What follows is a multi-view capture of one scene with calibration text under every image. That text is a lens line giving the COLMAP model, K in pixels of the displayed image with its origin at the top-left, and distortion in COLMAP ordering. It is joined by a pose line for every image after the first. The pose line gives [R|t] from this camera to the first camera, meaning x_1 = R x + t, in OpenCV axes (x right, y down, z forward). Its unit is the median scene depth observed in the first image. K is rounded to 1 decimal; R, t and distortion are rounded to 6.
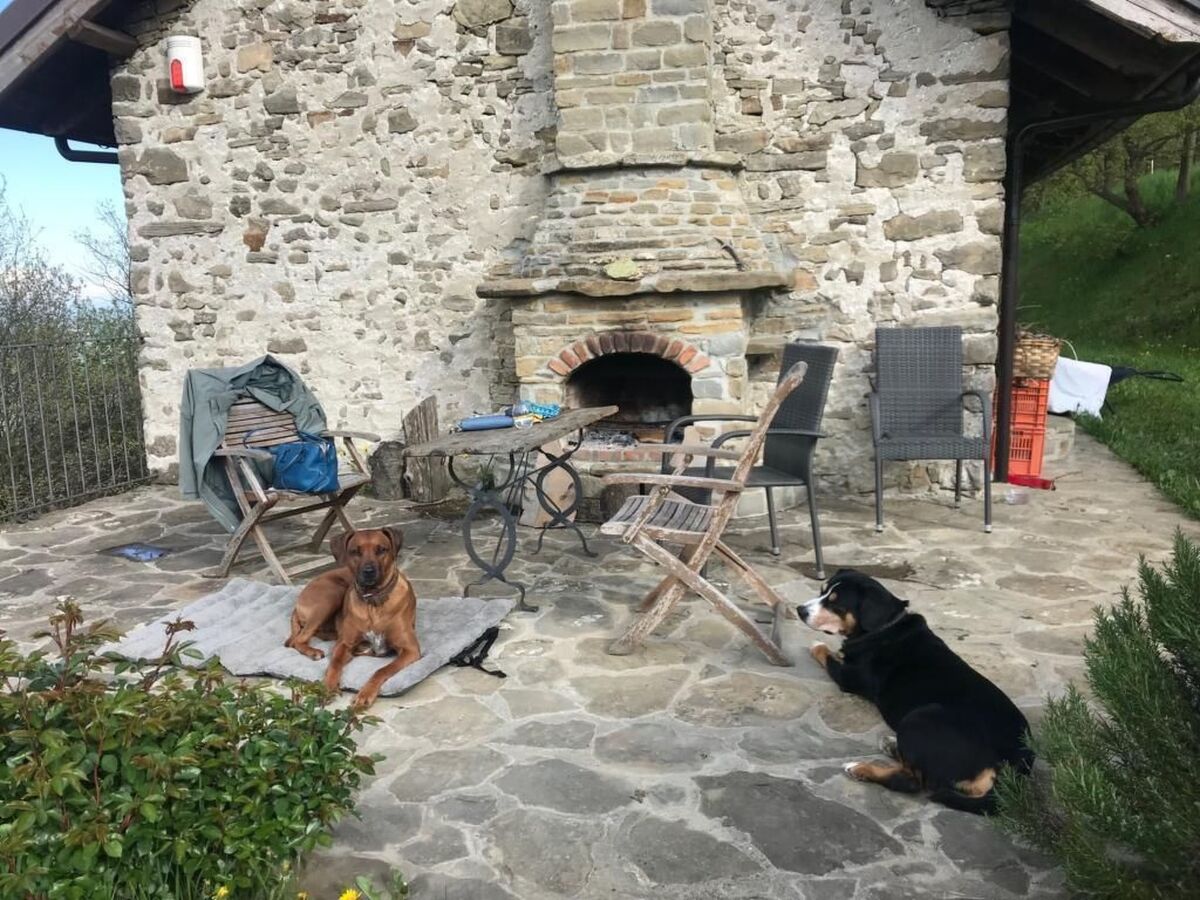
lens RADIAL K [[1036.3, 0, 597.6], [0, 1036.3, 445.3], [0, 0, 1]] dist [0.018187, -0.006358]
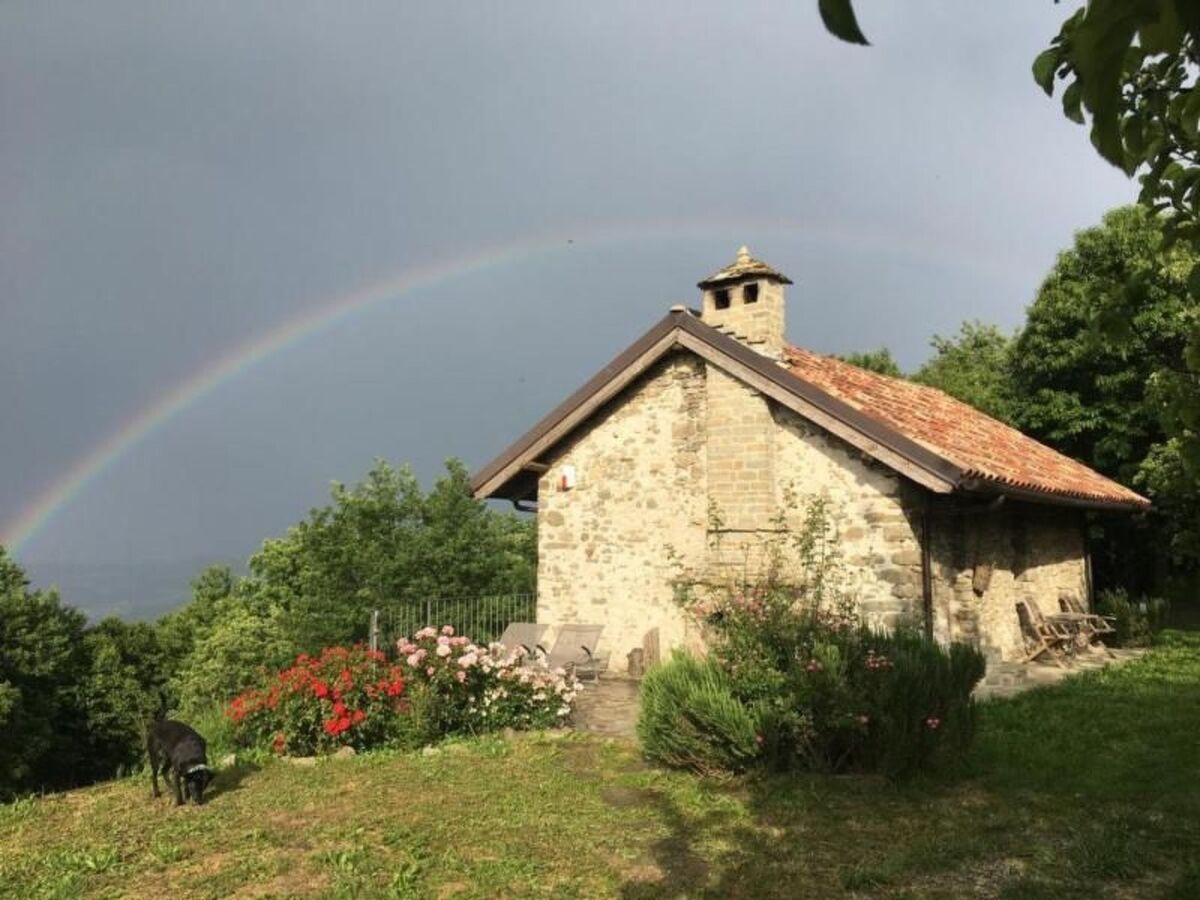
lens RADIAL K [[1036.3, 0, 597.6], [0, 1036.3, 445.3], [0, 0, 1]] dist [0.018187, -0.006358]
pose [[0.928453, -0.006059, -0.371399, 0.541421], [-0.087627, 0.968074, -0.234851, 0.105937], [0.360965, 0.250593, 0.898280, -1.103701]]
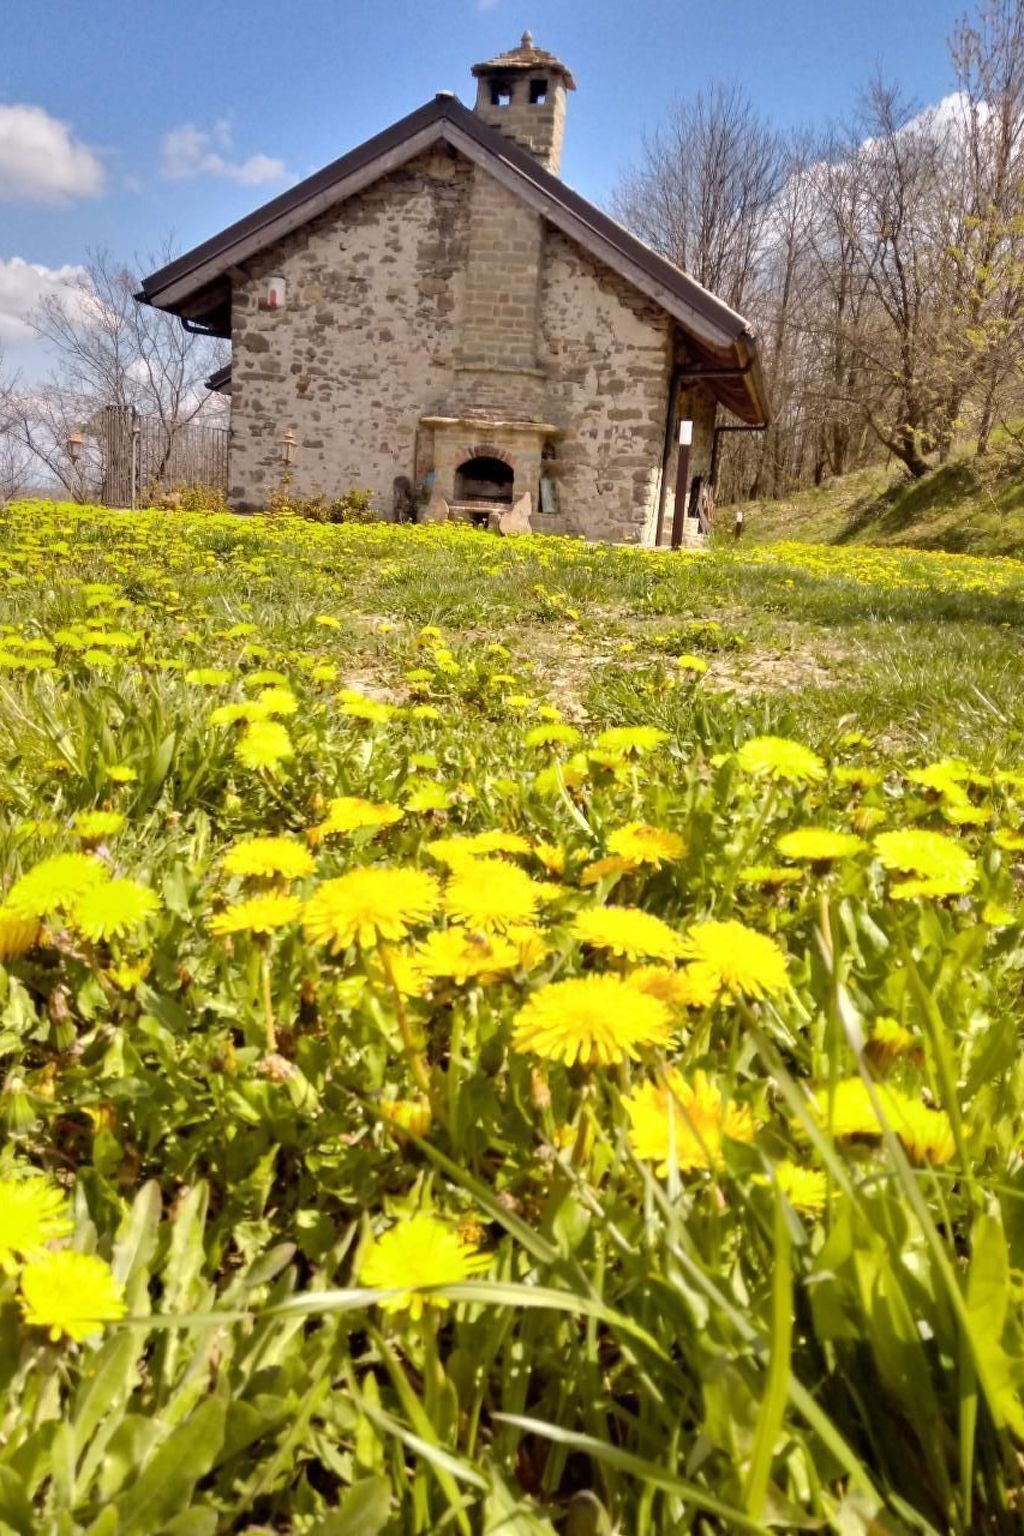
lens RADIAL K [[1156.1, 0, 512.9], [0, 1156.1, 756.1], [0, 0, 1]] dist [0.047738, -0.005567]
pose [[0.992907, 0.092329, 0.074910, -0.036757], [-0.096135, 0.994167, 0.048882, 0.373048], [-0.069960, -0.055737, 0.995991, -1.338263]]
